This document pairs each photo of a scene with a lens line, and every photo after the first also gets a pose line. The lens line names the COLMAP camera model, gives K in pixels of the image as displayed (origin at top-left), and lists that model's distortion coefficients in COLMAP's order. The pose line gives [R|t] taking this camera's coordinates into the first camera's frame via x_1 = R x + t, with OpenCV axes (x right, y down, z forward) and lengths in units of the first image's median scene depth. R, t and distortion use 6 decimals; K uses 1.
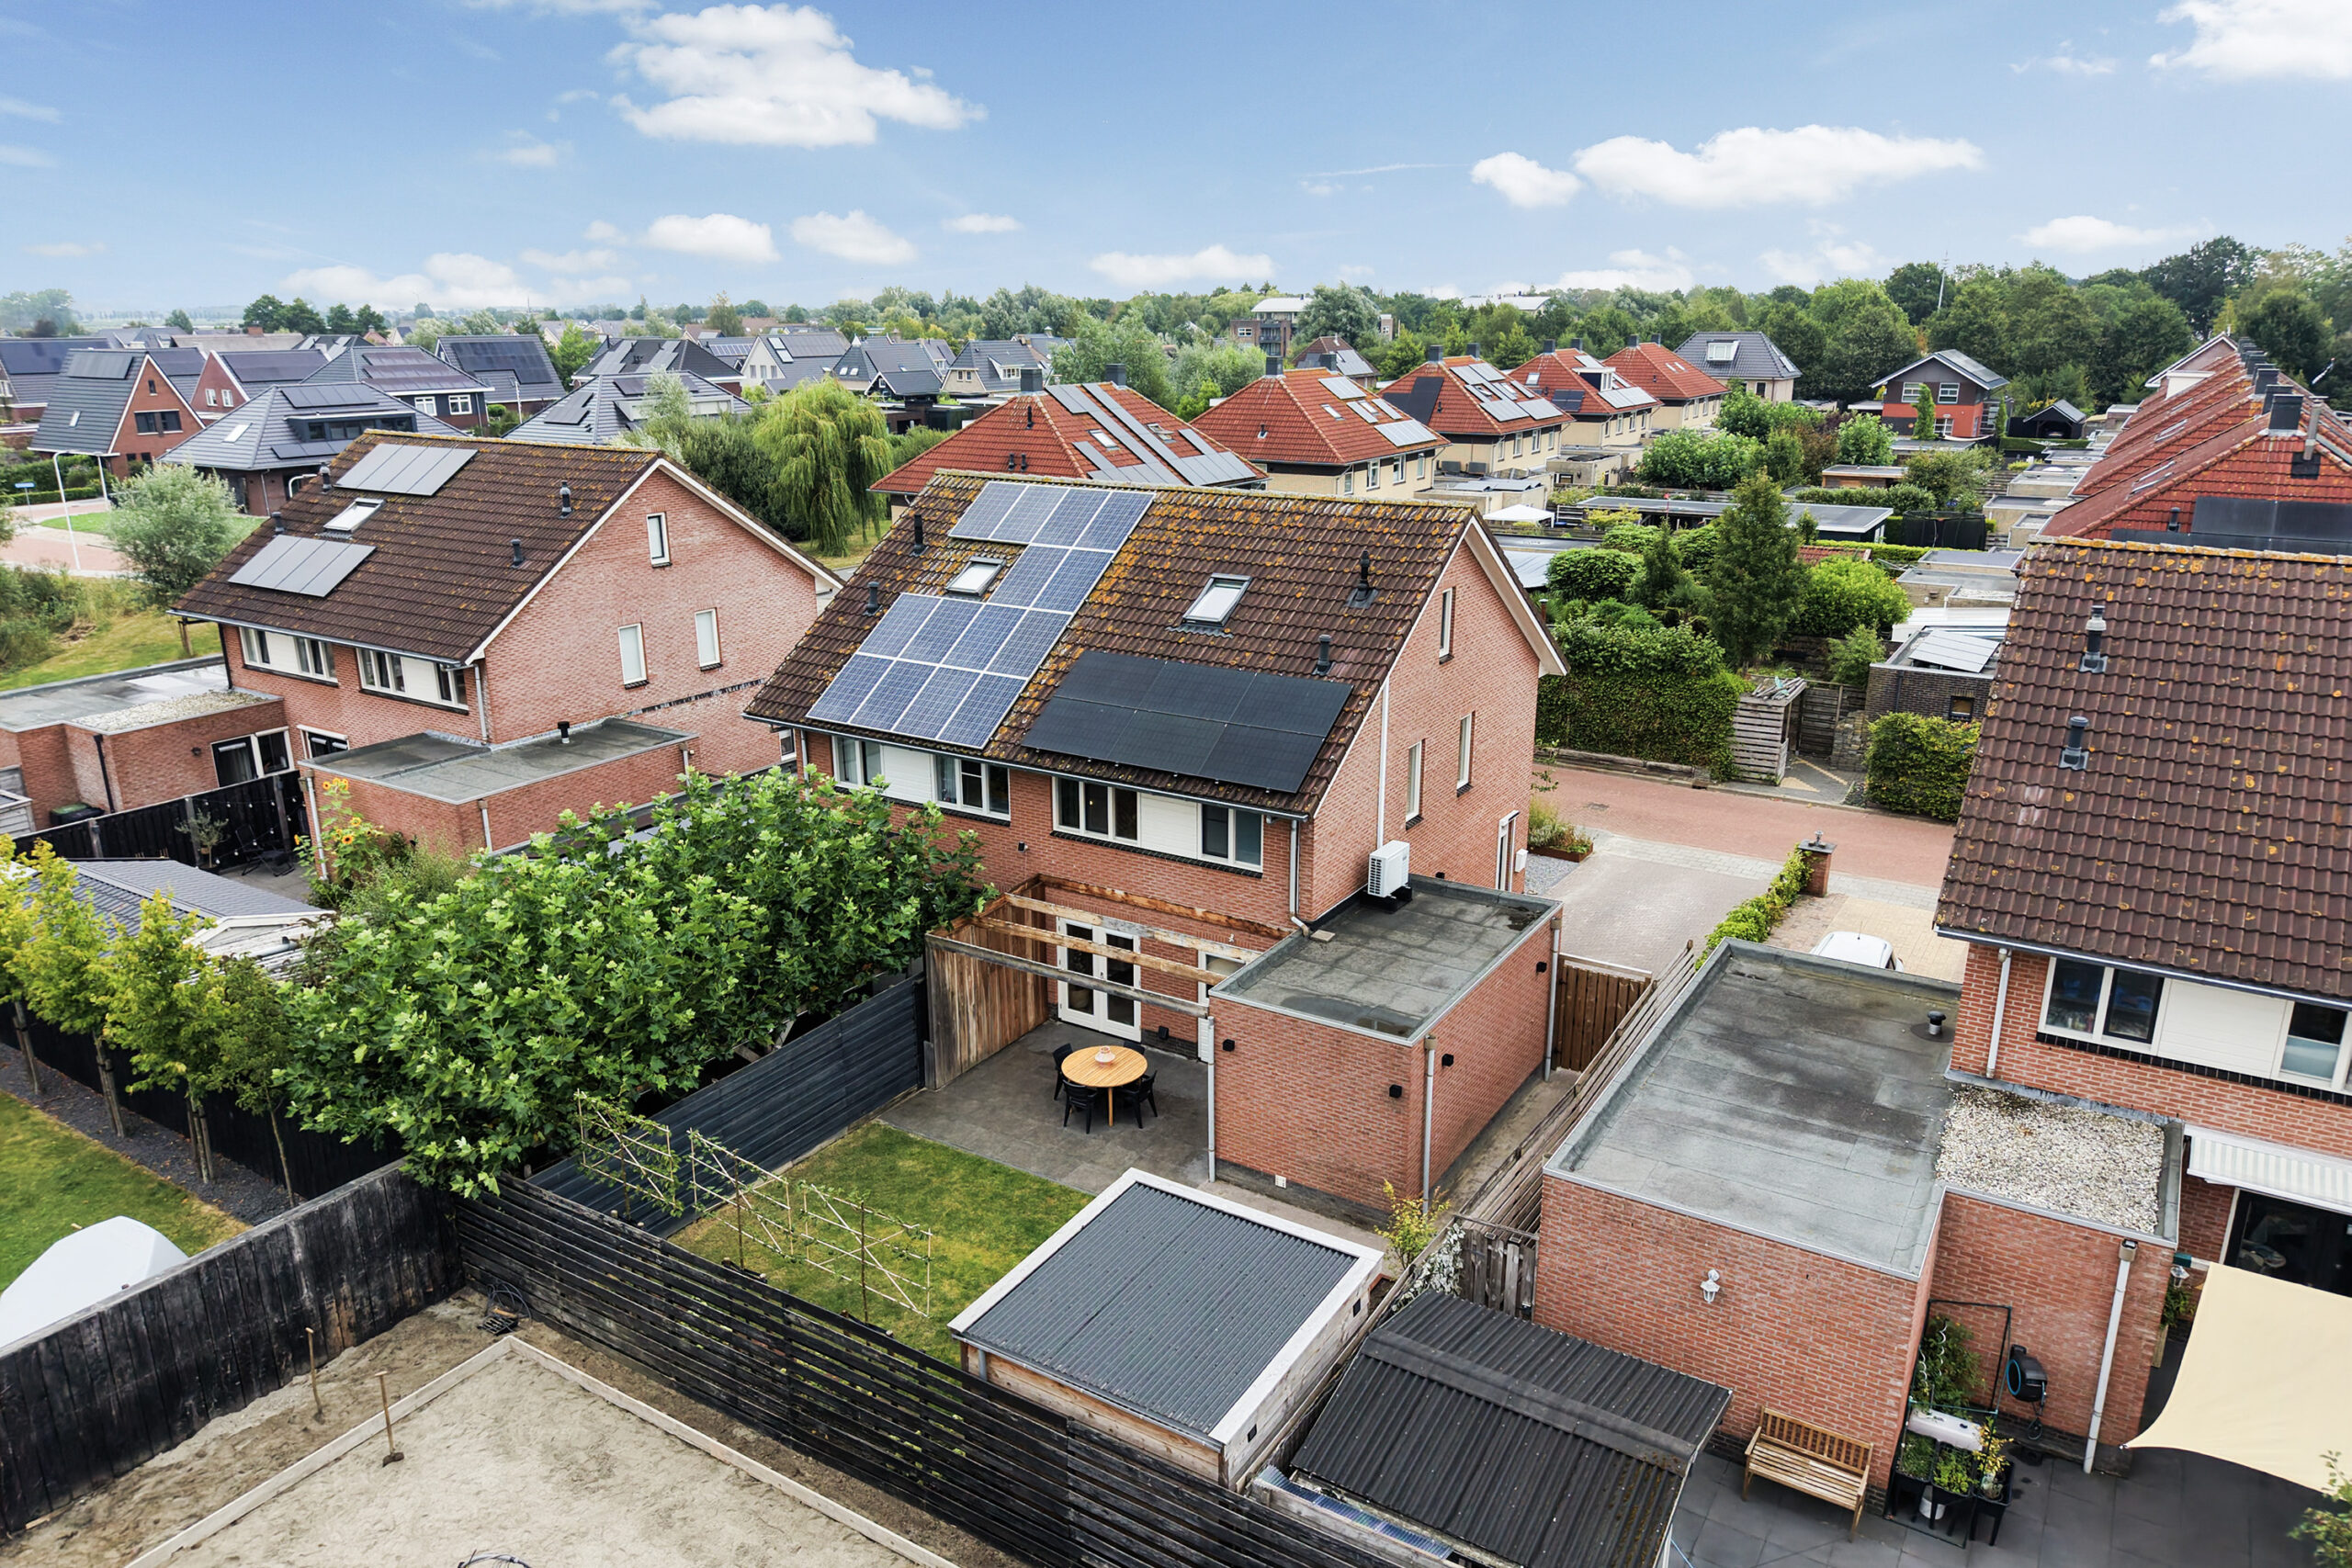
lens RADIAL K [[1575.6, 0, 1176.0], [0, 1575.6, 784.0], [0, 0, 1]] dist [0.043818, 0.000035]
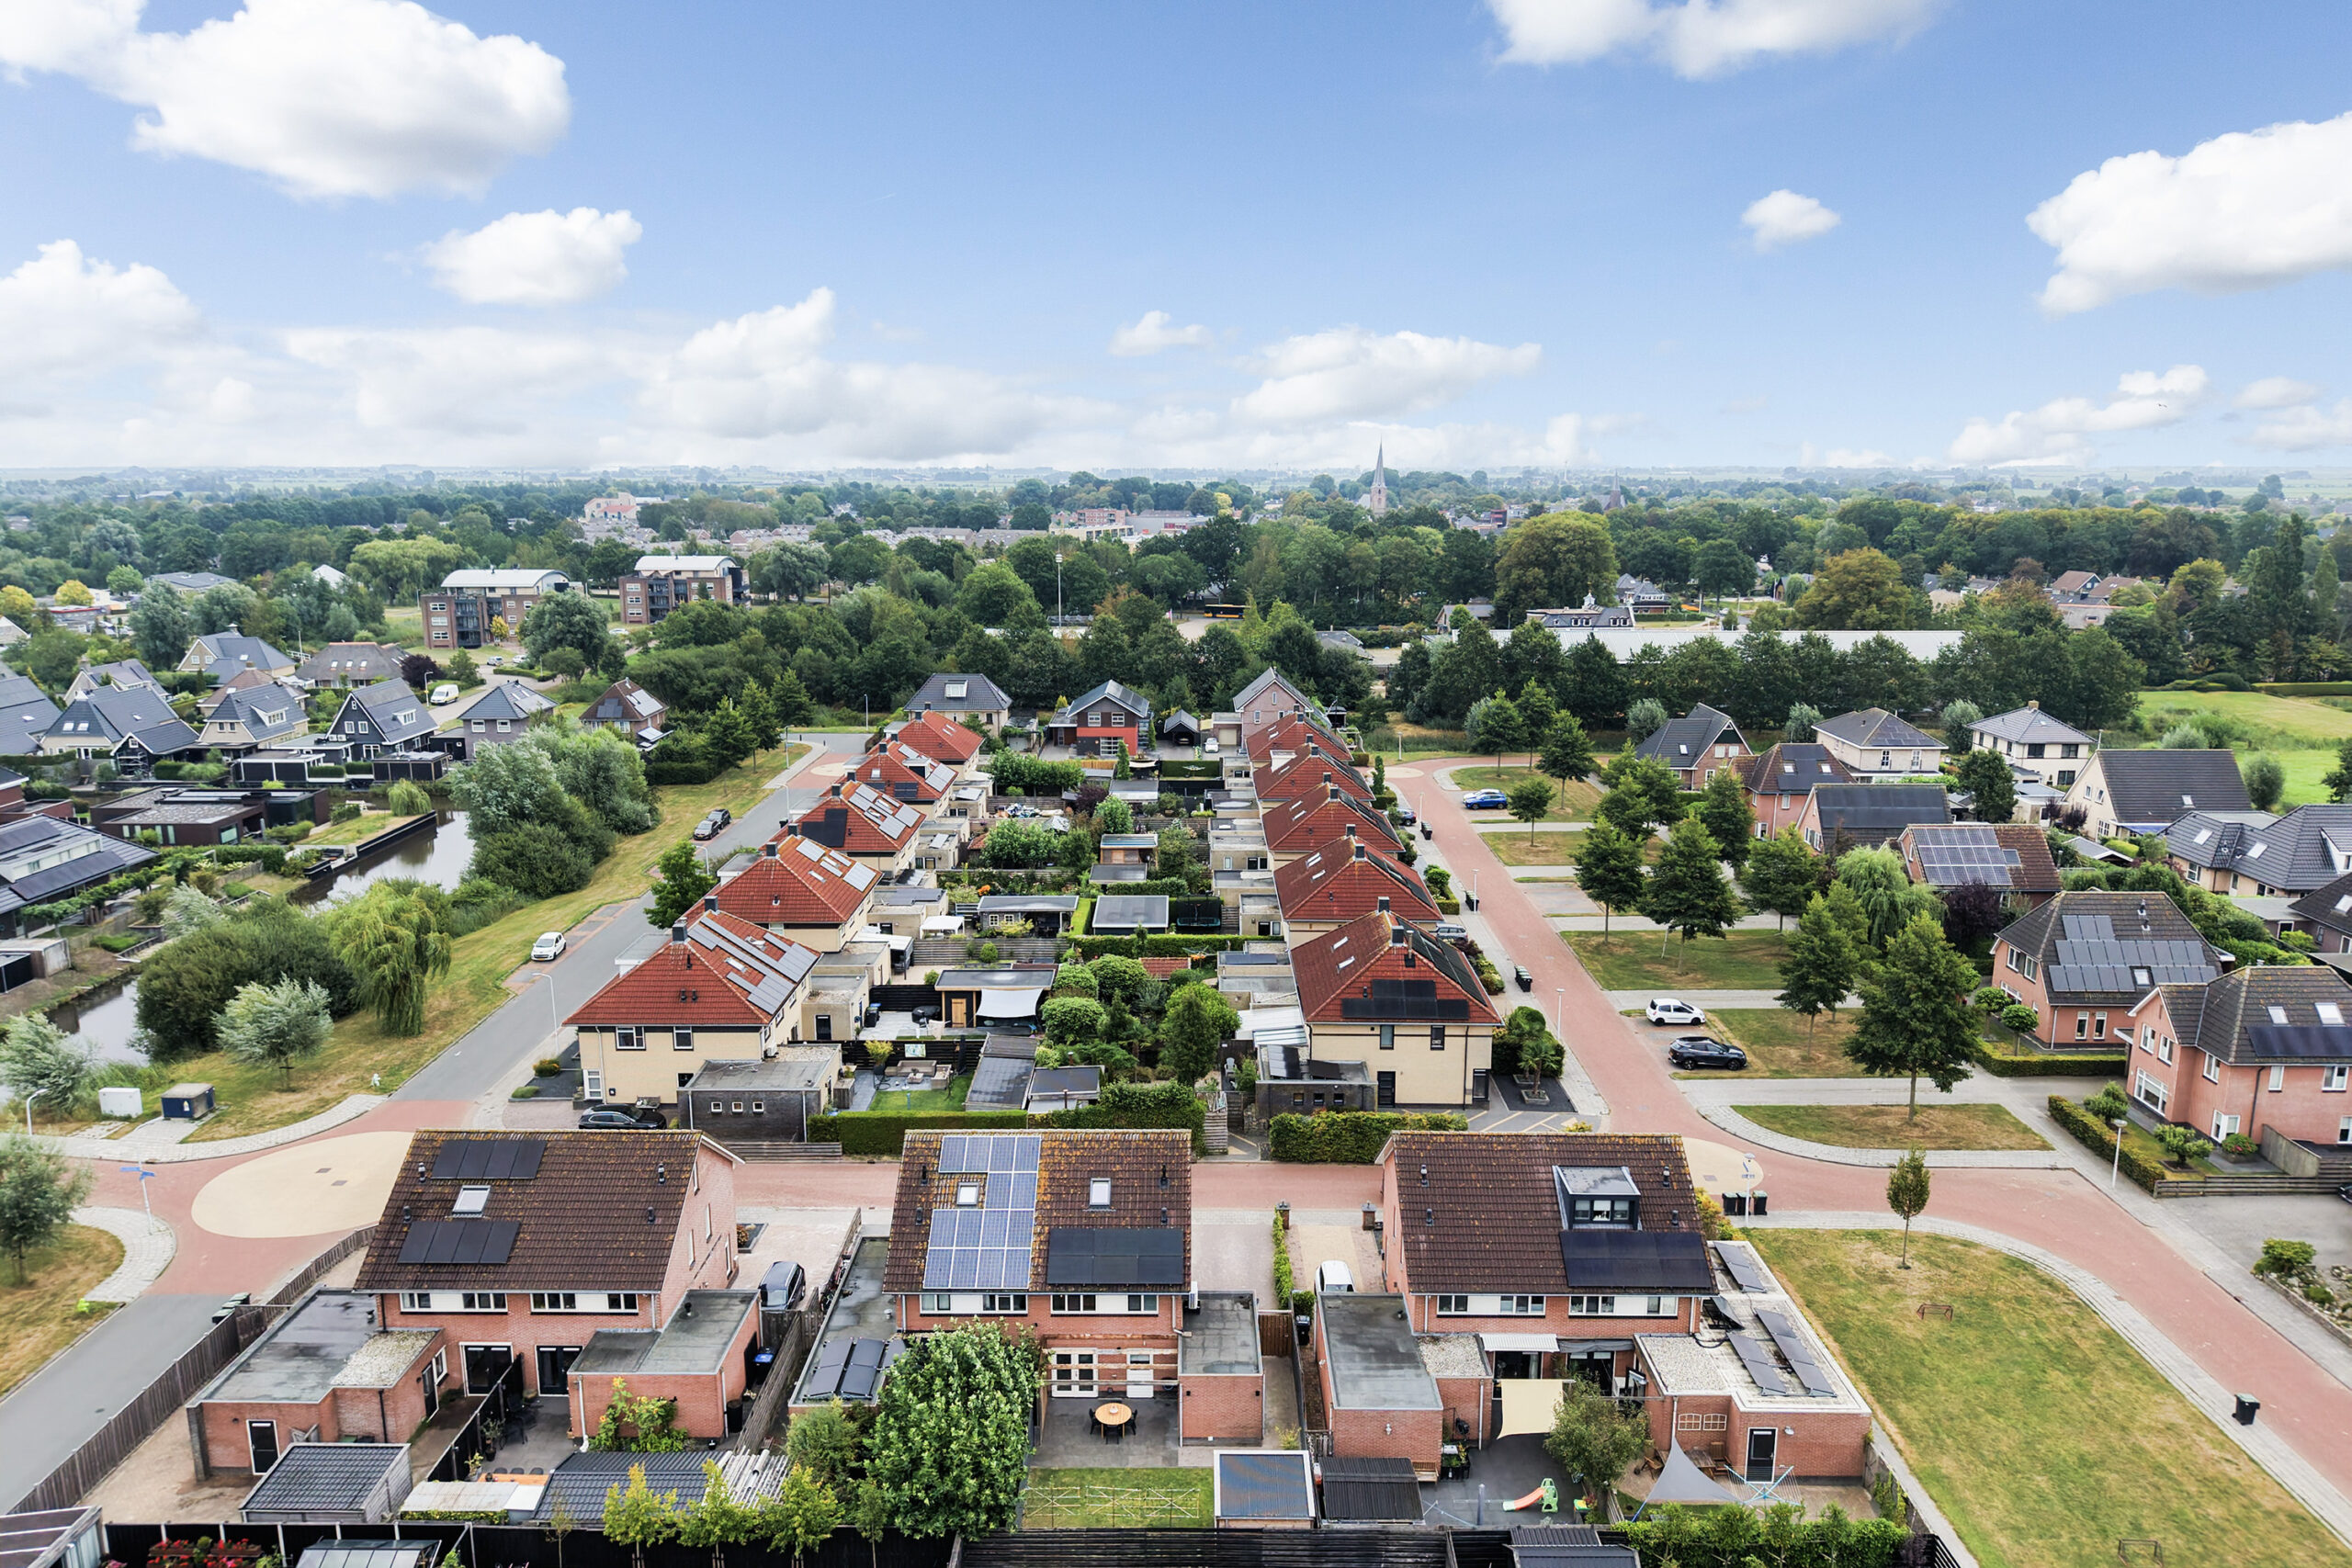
lens RADIAL K [[1572.9, 0, 1178.4], [0, 1572.9, 827.1], [0, 0, 1]] dist [0.000639, -0.002117]
pose [[0.852318, -0.117123, 0.509742, -1.019237], [0.151153, 0.988177, -0.025685, -0.592931], [-0.500707, 0.098941, 0.859944, -1.124505]]
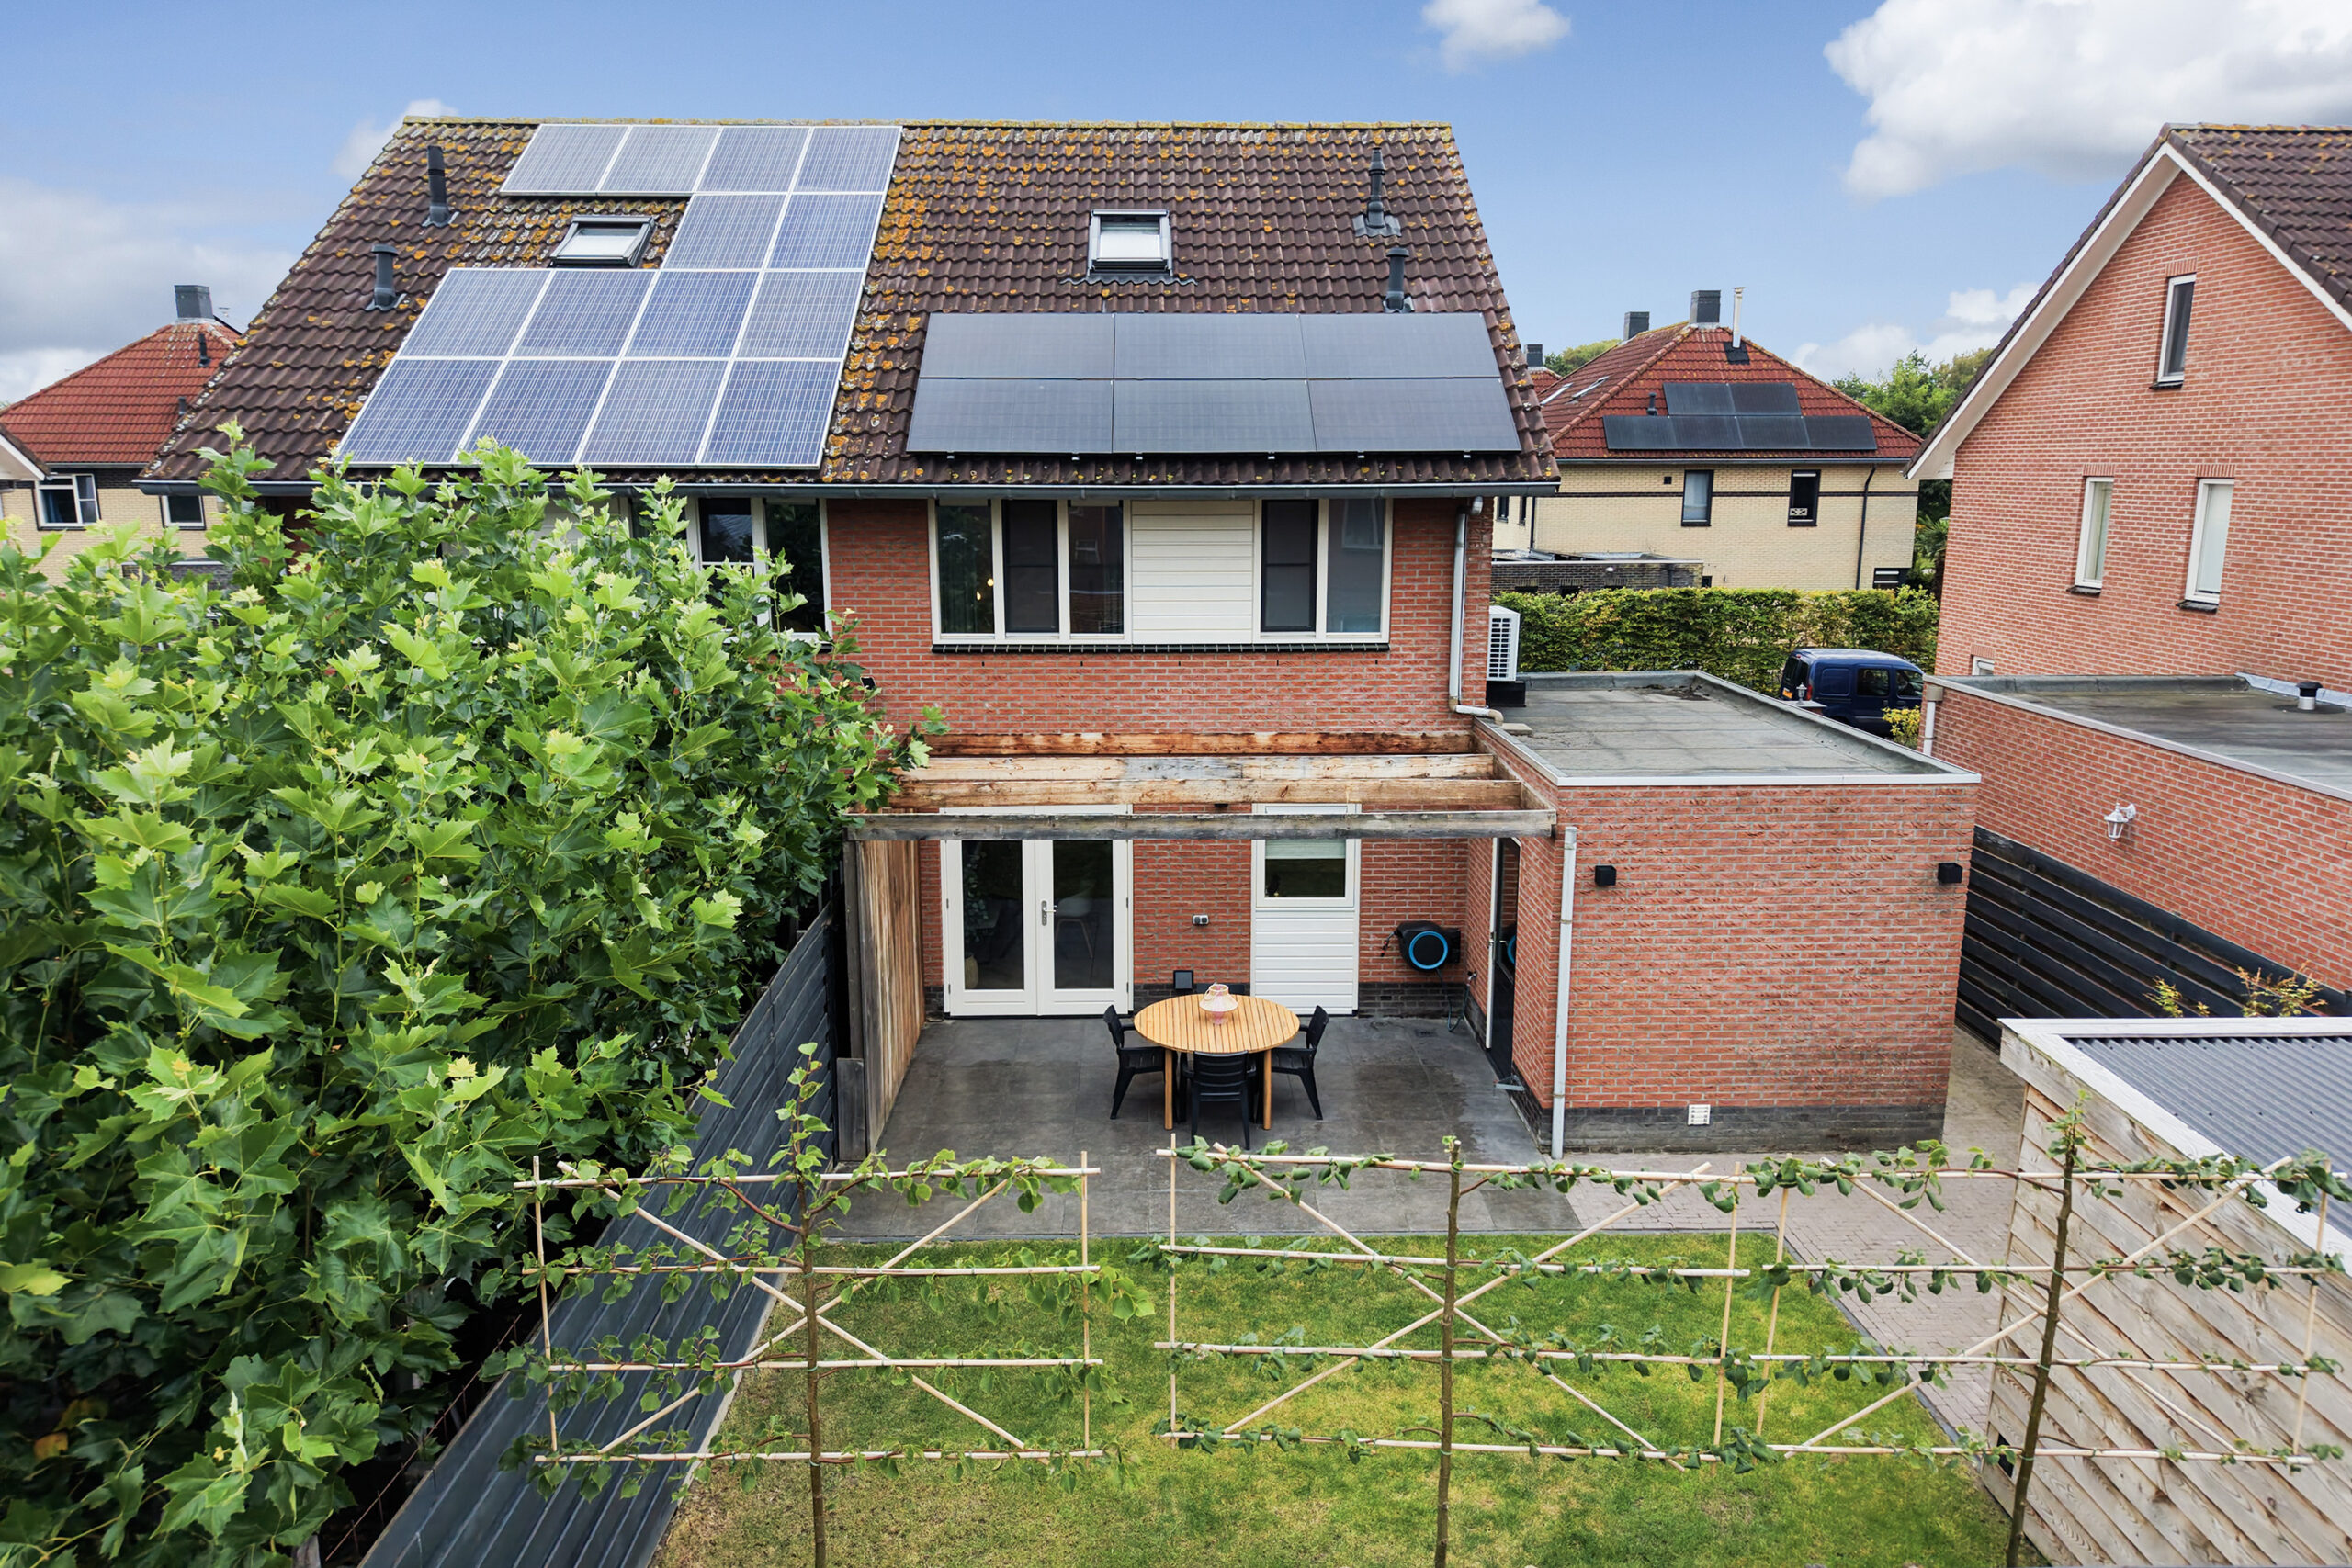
lens RADIAL K [[1572.9, 0, 1178.4], [0, 1572.9, 827.1], [0, 0, 1]] dist [0.000639, -0.002117]
pose [[0.833951, -0.119065, 0.538840, -0.312135], [0.154989, 0.987679, -0.021631, 0.118011], [-0.529626, 0.101554, 0.842130, 0.539110]]
